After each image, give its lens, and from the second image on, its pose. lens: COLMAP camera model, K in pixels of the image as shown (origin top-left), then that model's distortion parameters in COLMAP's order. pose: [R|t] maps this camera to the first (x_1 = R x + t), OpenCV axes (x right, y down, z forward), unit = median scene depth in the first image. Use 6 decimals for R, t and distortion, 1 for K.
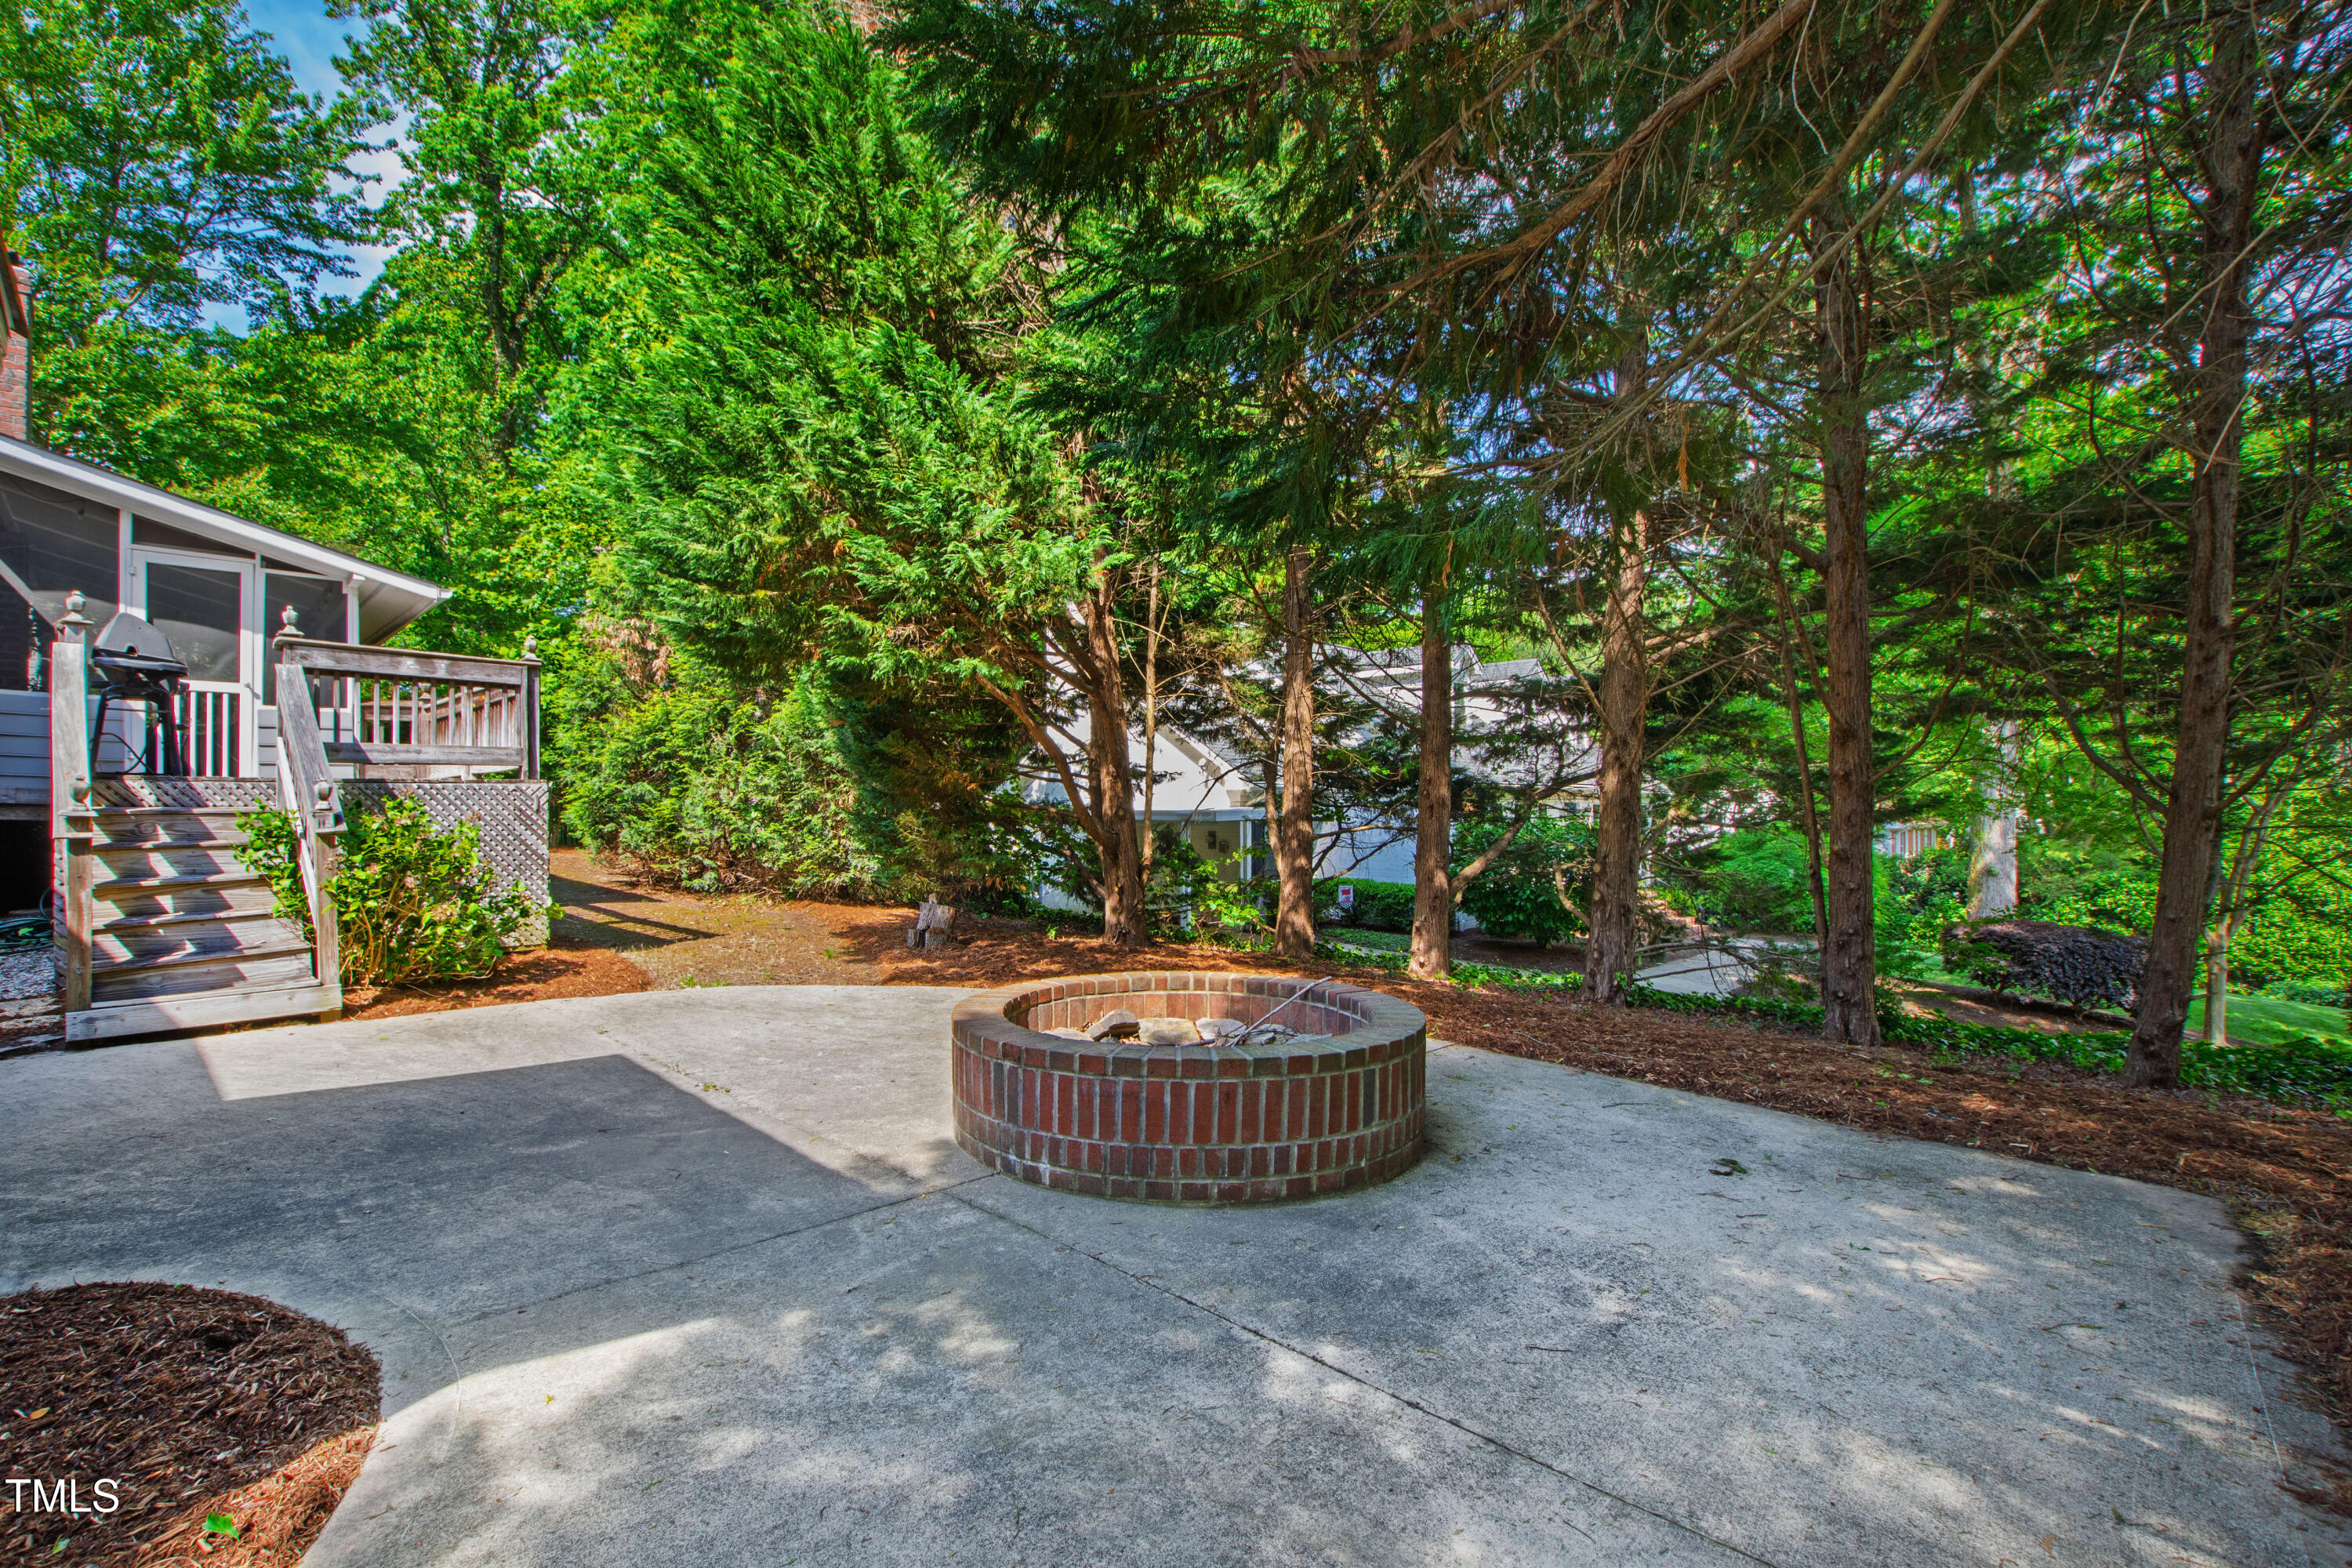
lens RADIAL K [[1063.4, 0, 1160.5], [0, 1063.4, 830.3], [0, 0, 1]] dist [-0.000869, -0.000154]
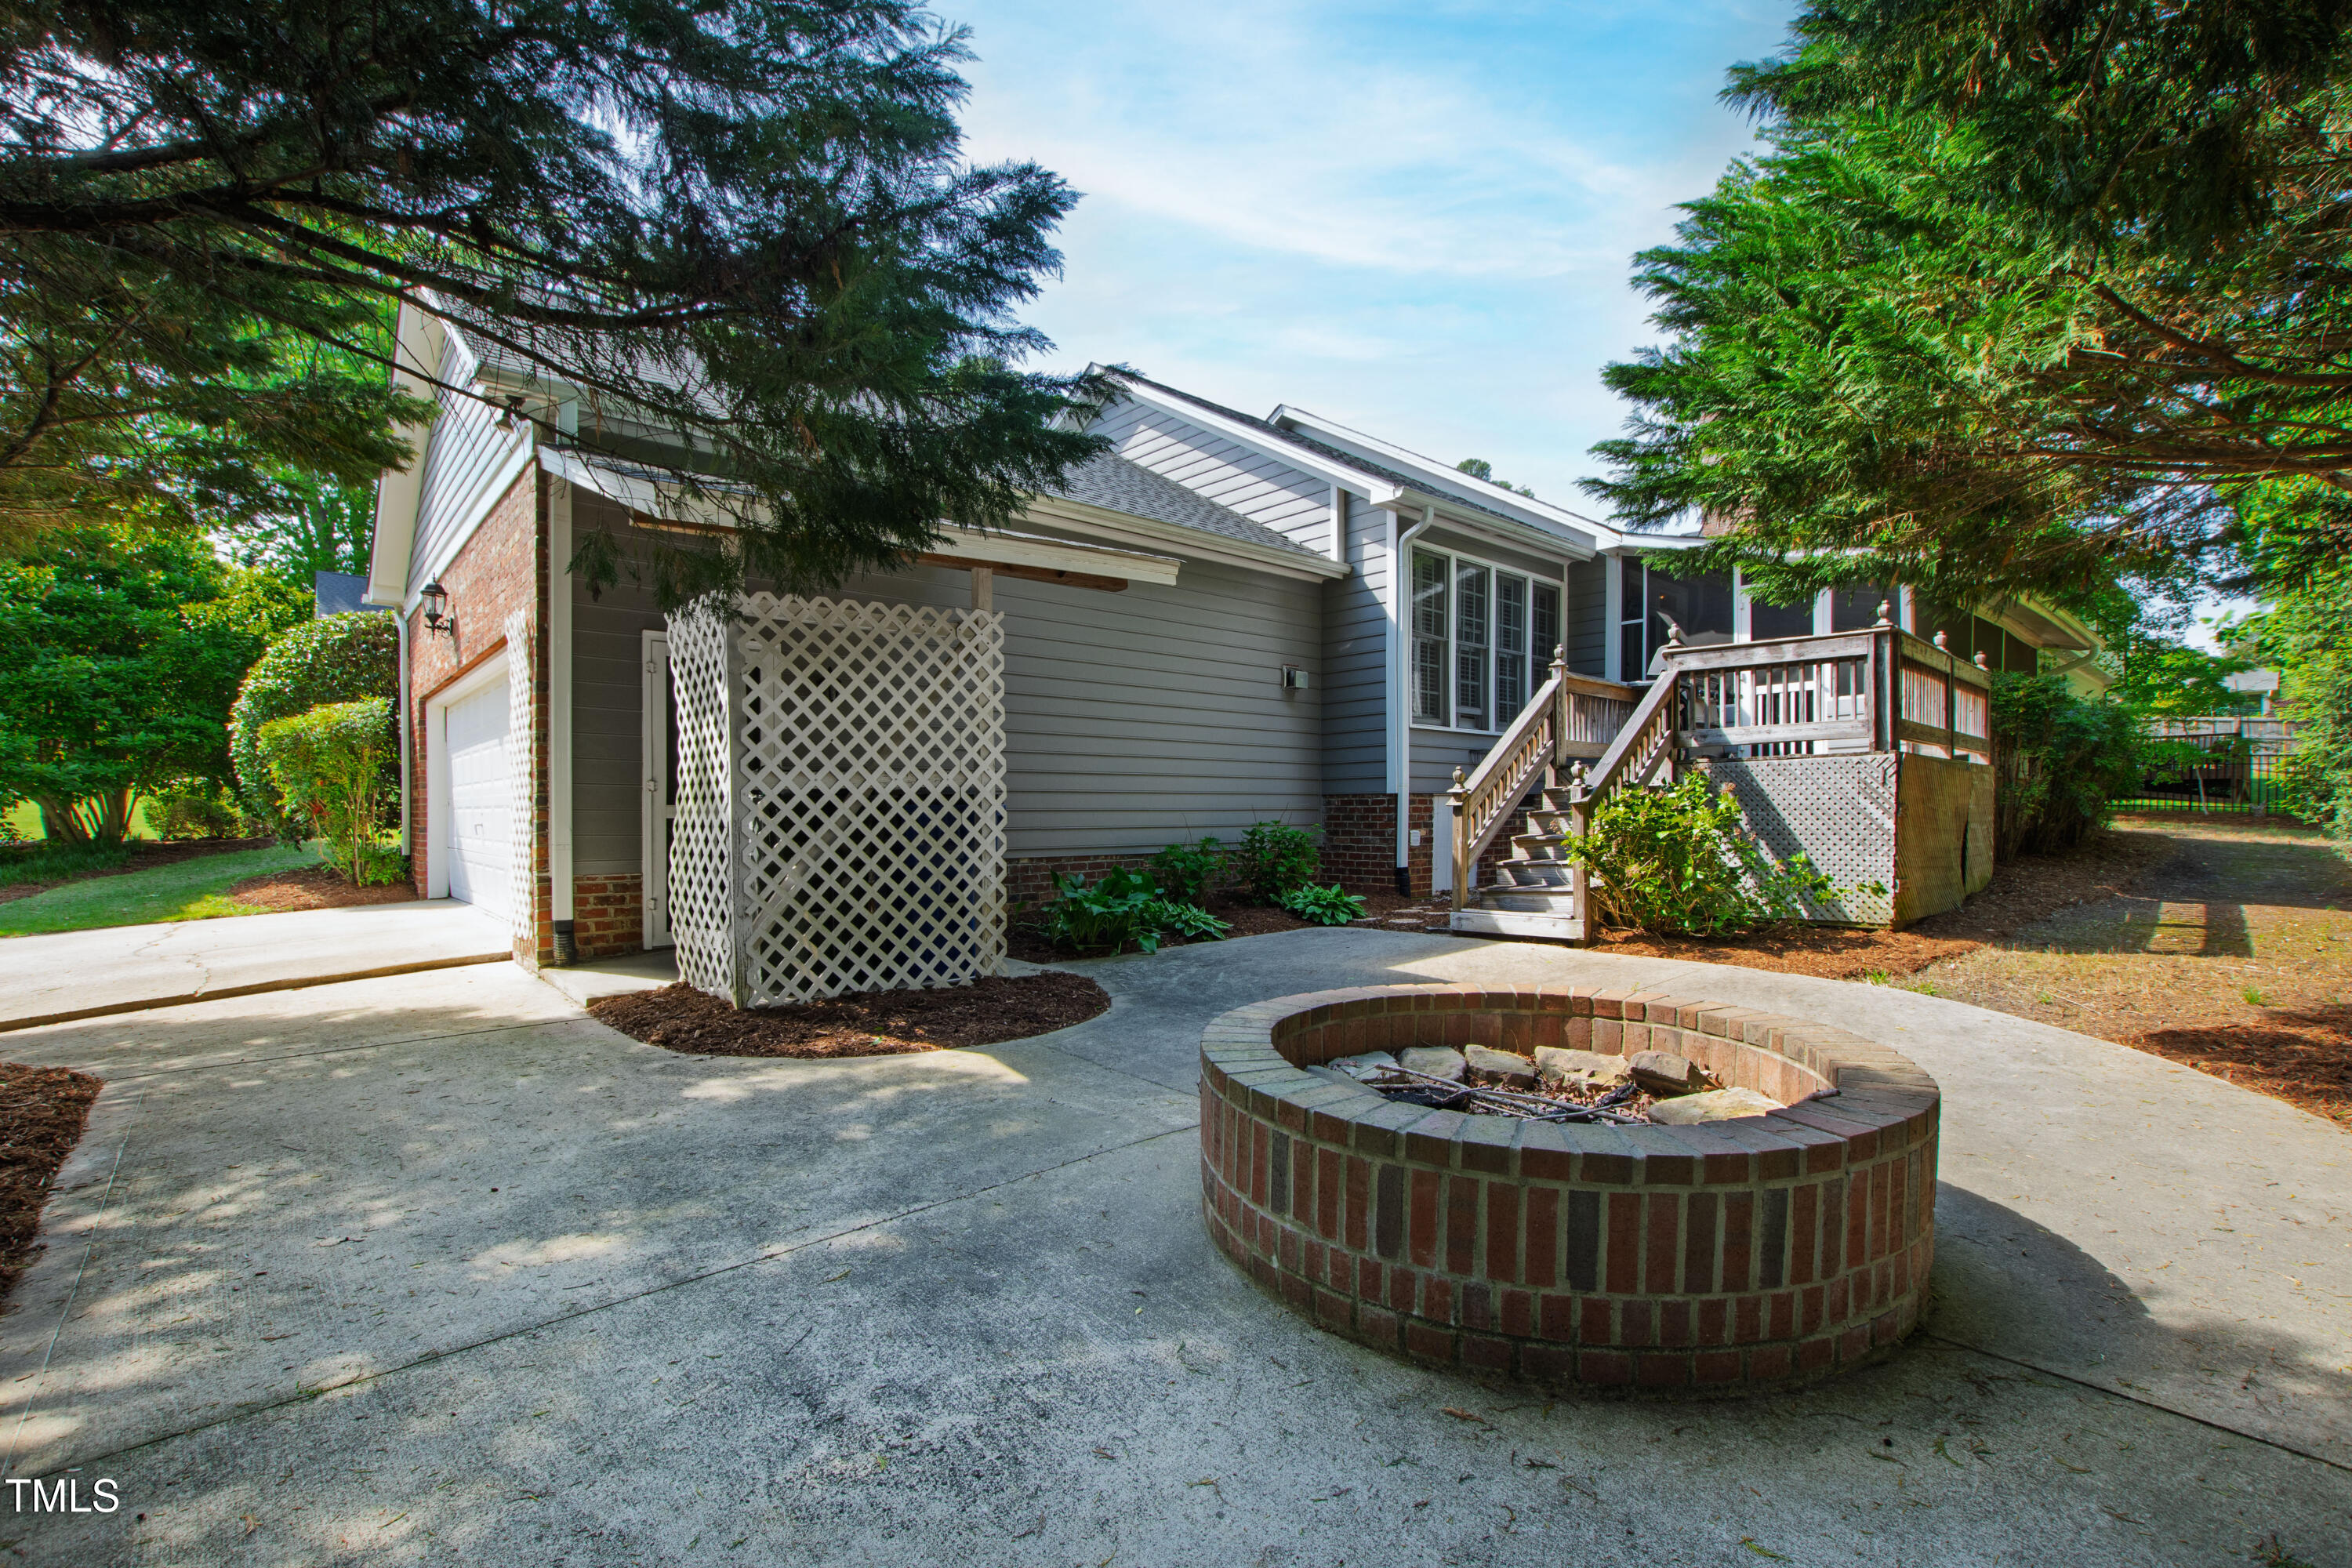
lens RADIAL K [[1021.7, 0, 1172.9], [0, 1021.7, 829.8], [0, 0, 1]] dist [0.001547, -0.000814]
pose [[-0.095333, 0.017800, -0.995286, 0.550008], [0.000168, 0.999840, 0.017865, 0.009345], [0.995445, 0.001536, -0.095320, 0.634899]]
